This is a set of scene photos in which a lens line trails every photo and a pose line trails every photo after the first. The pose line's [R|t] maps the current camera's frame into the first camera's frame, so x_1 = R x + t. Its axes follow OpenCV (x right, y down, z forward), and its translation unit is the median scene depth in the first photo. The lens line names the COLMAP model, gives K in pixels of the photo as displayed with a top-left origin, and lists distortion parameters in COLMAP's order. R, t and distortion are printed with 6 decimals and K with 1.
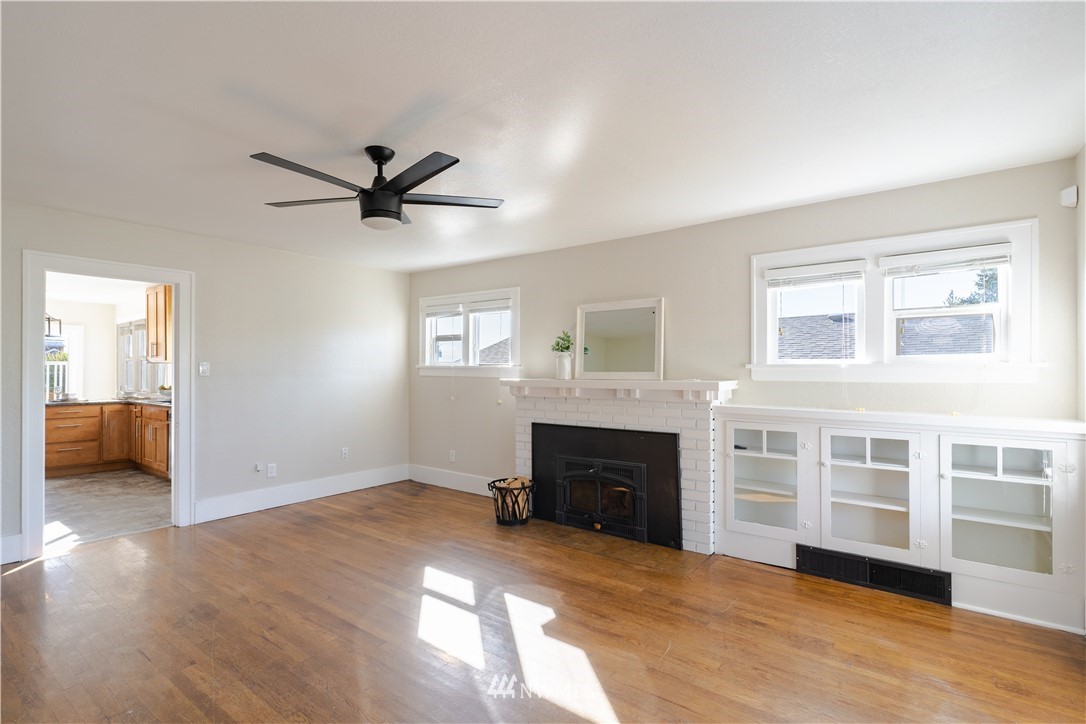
lens RADIAL K [[519.3, 0, 538.6], [0, 519.3, 364.9], [0, 0, 1]] dist [0.002524, -0.000497]
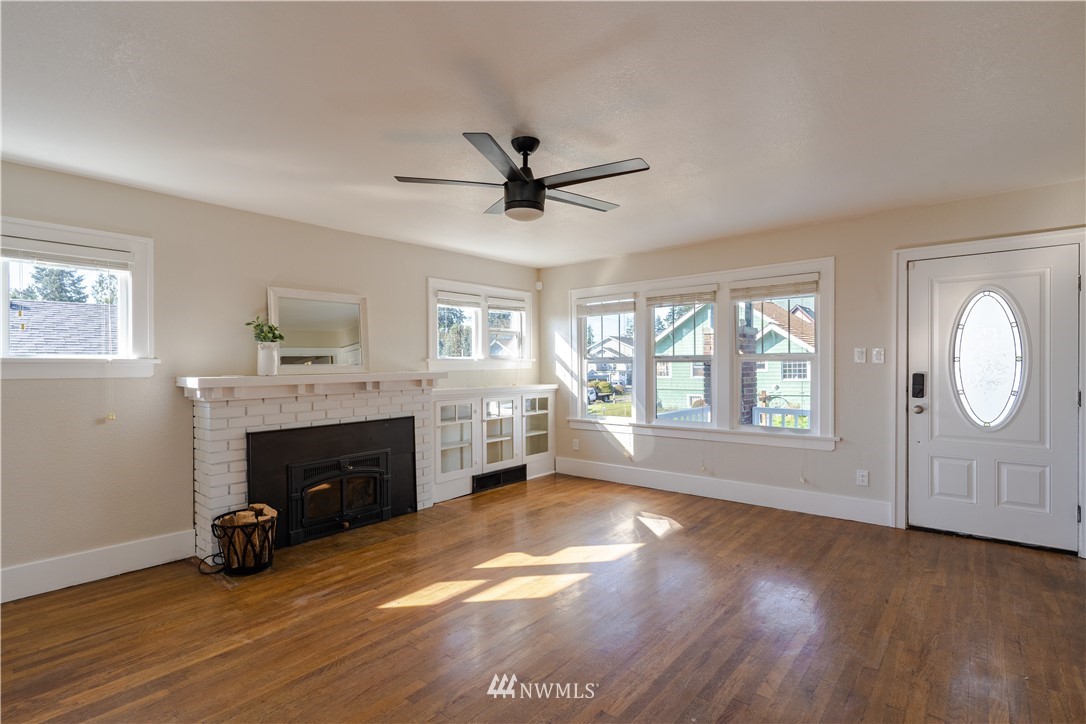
lens RADIAL K [[519.3, 0, 538.1], [0, 519.3, 364.2], [0, 0, 1]] dist [0.002524, -0.000497]
pose [[0.053690, -0.002238, 0.998555, -0.948787], [-0.000755, 0.999997, 0.002282, 0.009585], [-0.998557, -0.000876, 0.053689, 0.671023]]
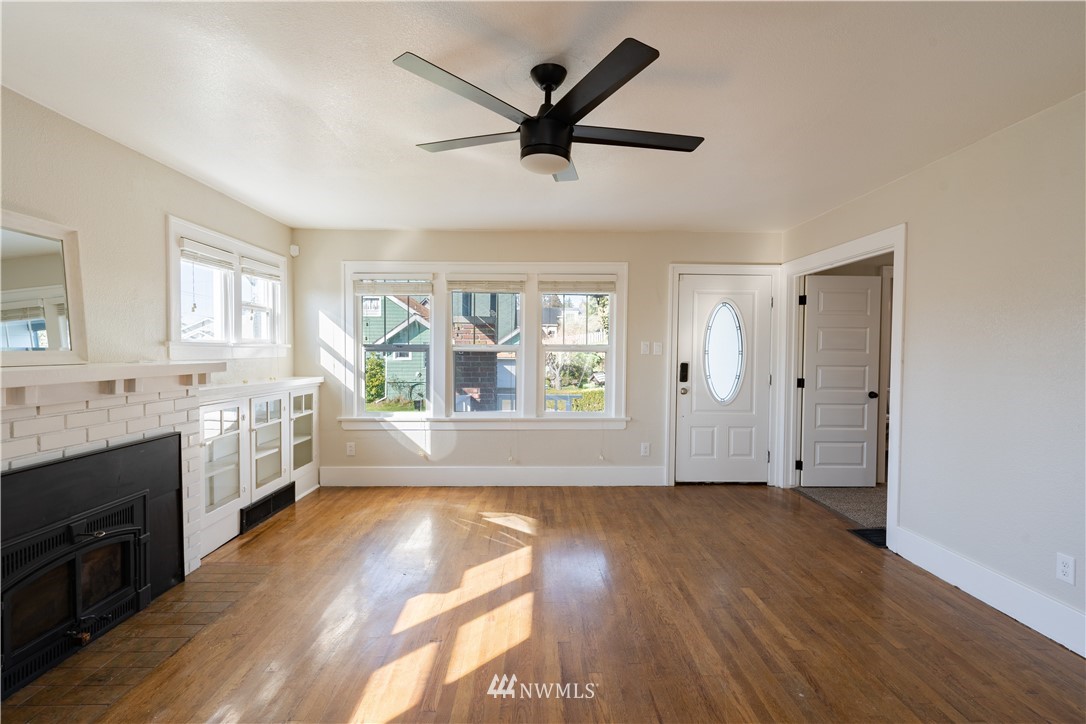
lens RADIAL K [[519.3, 0, 538.9], [0, 519.3, 365.0], [0, 0, 1]] dist [0.002524, -0.000497]
pose [[-0.617357, -0.024967, 0.786287, -0.676025], [-0.013161, 0.999684, 0.021410, 0.011579], [-0.786573, 0.002869, -0.617490, 1.092328]]
